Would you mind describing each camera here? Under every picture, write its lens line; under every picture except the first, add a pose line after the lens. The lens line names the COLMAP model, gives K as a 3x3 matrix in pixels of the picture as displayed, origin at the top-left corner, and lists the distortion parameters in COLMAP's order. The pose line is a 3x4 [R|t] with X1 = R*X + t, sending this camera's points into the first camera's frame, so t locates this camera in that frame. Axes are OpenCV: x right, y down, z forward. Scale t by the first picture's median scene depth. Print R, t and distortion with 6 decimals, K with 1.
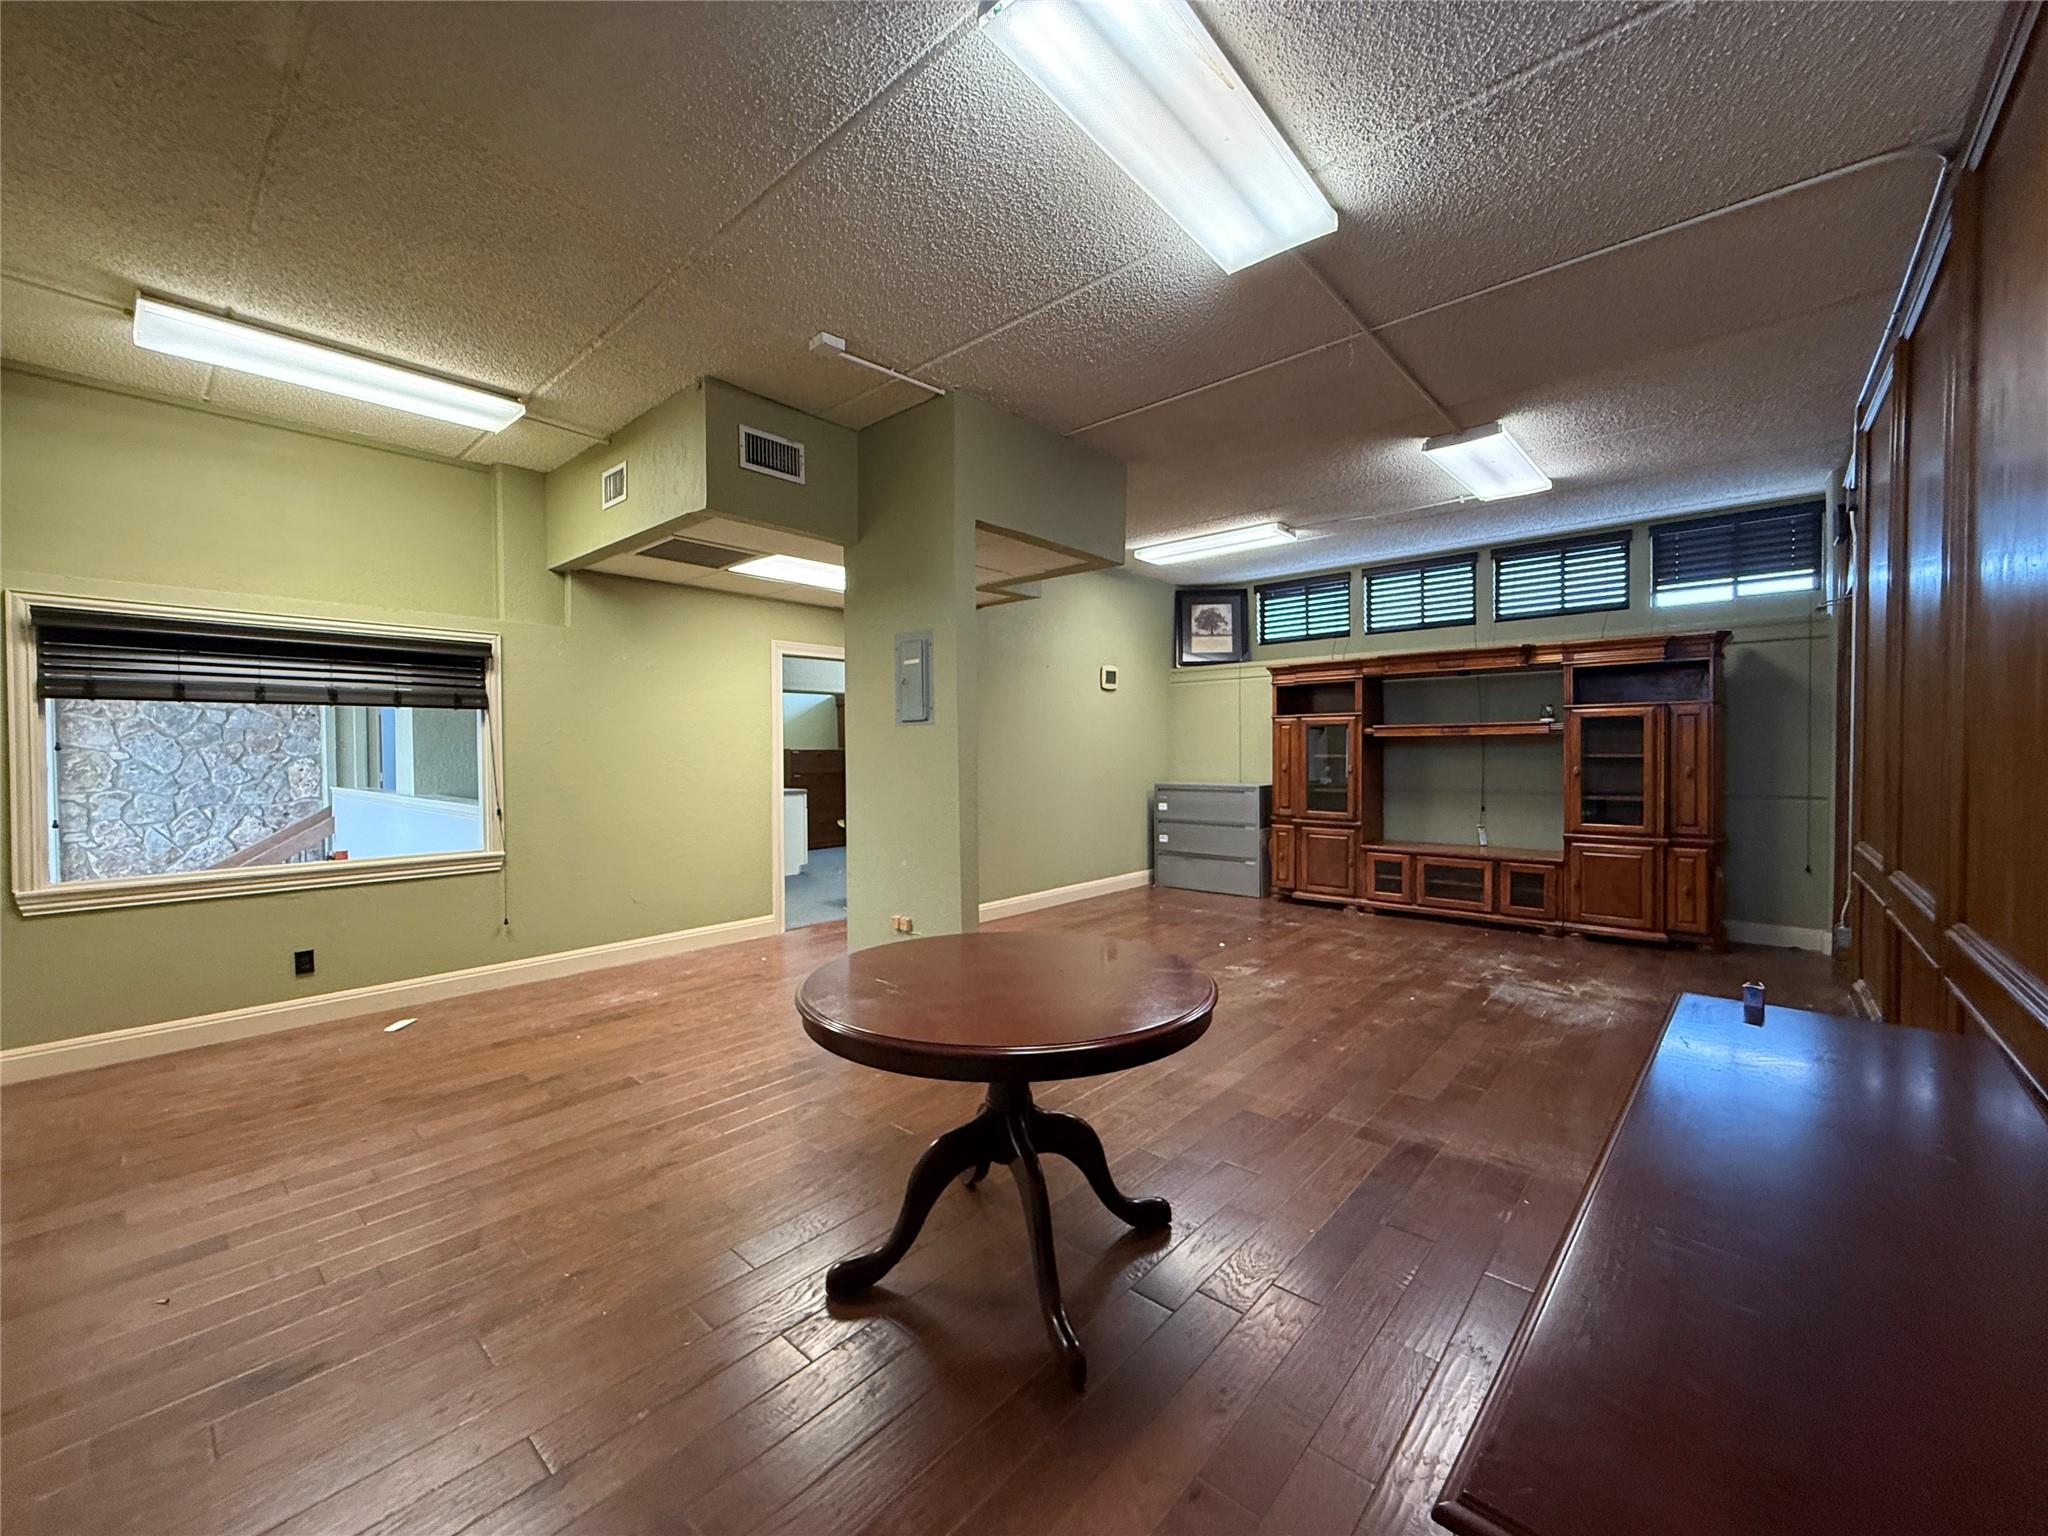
lens RADIAL K [[814.9, 0, 1017.2], [0, 814.9, 765.4], [0, 0, 1]] dist [-0.001383, 0.000371]
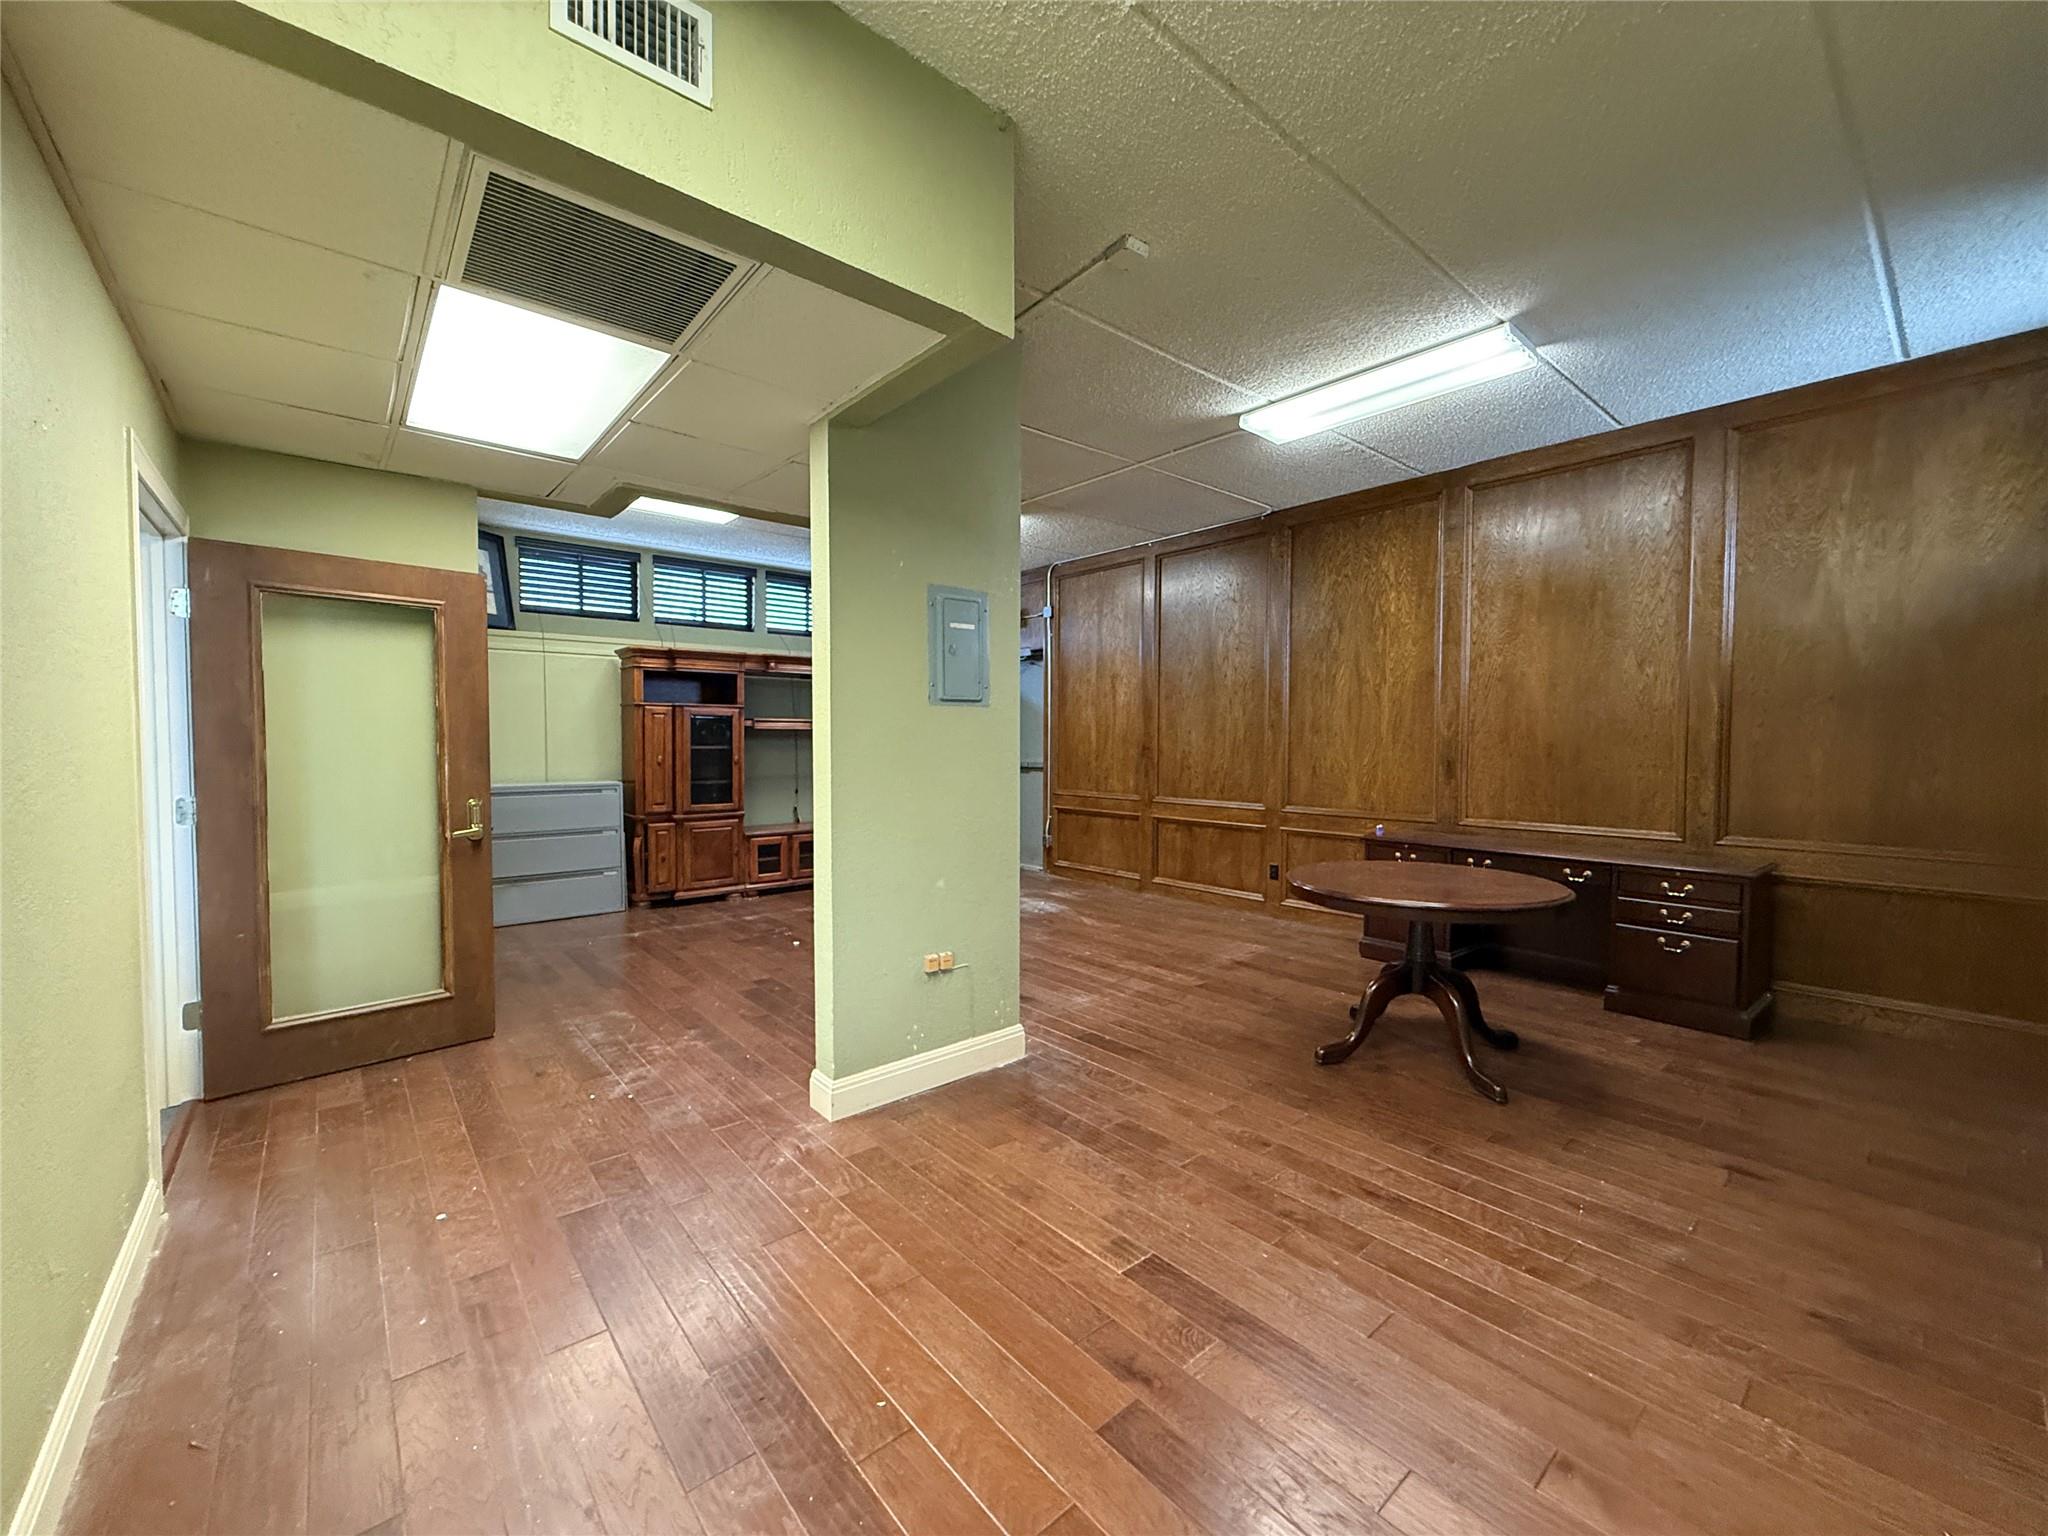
lens RADIAL K [[814.9, 0, 1017.2], [0, 814.9, 765.4], [0, 0, 1]] dist [-0.001383, 0.000371]
pose [[0.138834, -0.022646, 0.990057, -0.804726], [0.016200, 0.999657, 0.020594, -0.005653], [-0.990183, 0.013180, 0.139153, 0.740948]]
